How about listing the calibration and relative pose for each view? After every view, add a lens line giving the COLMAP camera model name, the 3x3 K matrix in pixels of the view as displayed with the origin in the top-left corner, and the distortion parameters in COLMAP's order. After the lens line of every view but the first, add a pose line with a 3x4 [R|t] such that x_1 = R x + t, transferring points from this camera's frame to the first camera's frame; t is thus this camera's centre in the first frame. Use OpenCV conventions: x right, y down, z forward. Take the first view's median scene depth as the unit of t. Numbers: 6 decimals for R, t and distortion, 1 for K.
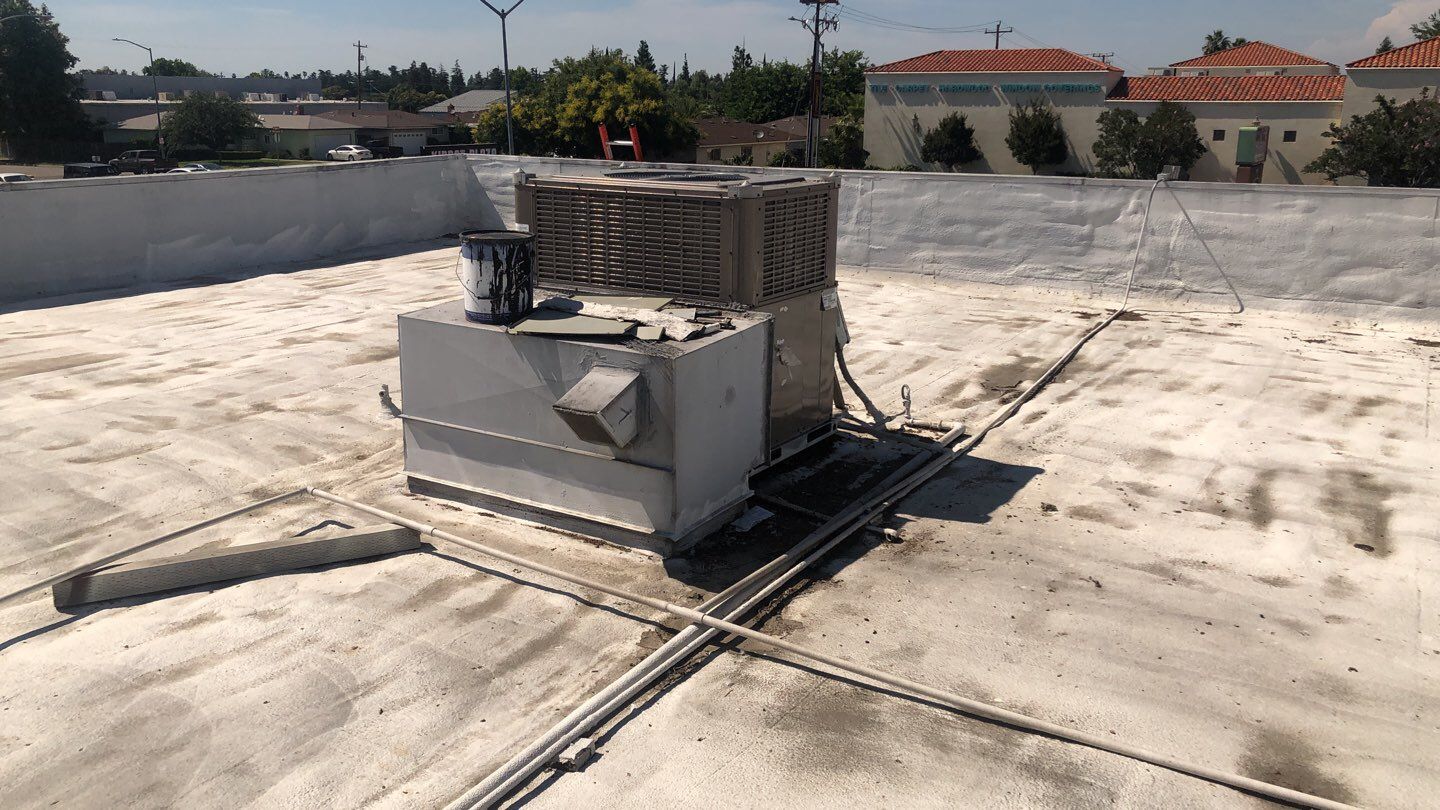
lens RADIAL K [[1151.1, 0, 720.0], [0, 1151.1, 405.0], [0, 0, 1]] dist [0.015729, -0.013421]
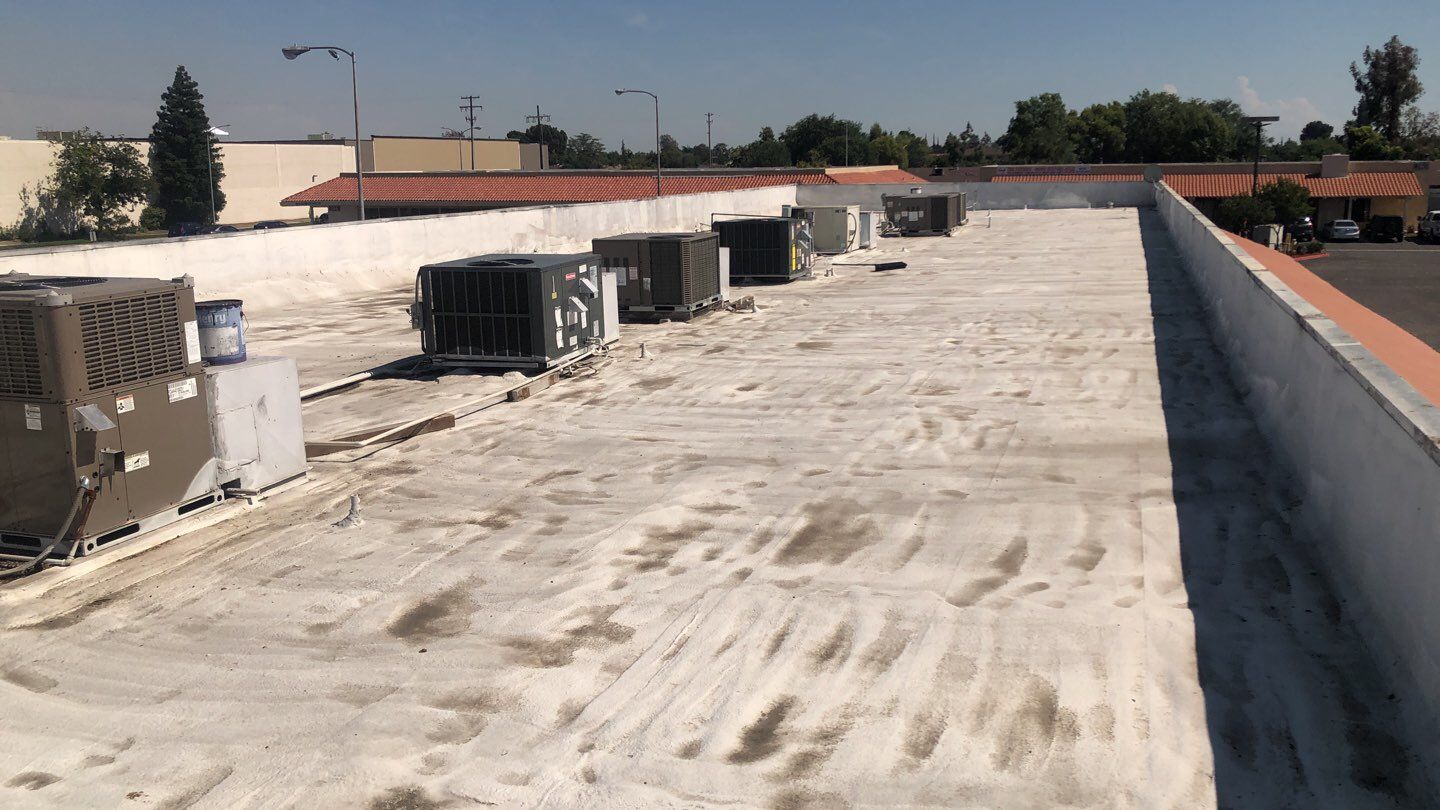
lens RADIAL K [[1151.6, 0, 718.0], [0, 1151.6, 398.8], [0, 0, 1]] dist [0.054373, -0.081565]
pose [[-0.978515, 0.047974, -0.200519, -0.419025], [-0.046522, 0.896096, 0.441416, -0.568212], [0.200860, 0.441260, -0.874611, 1.976240]]
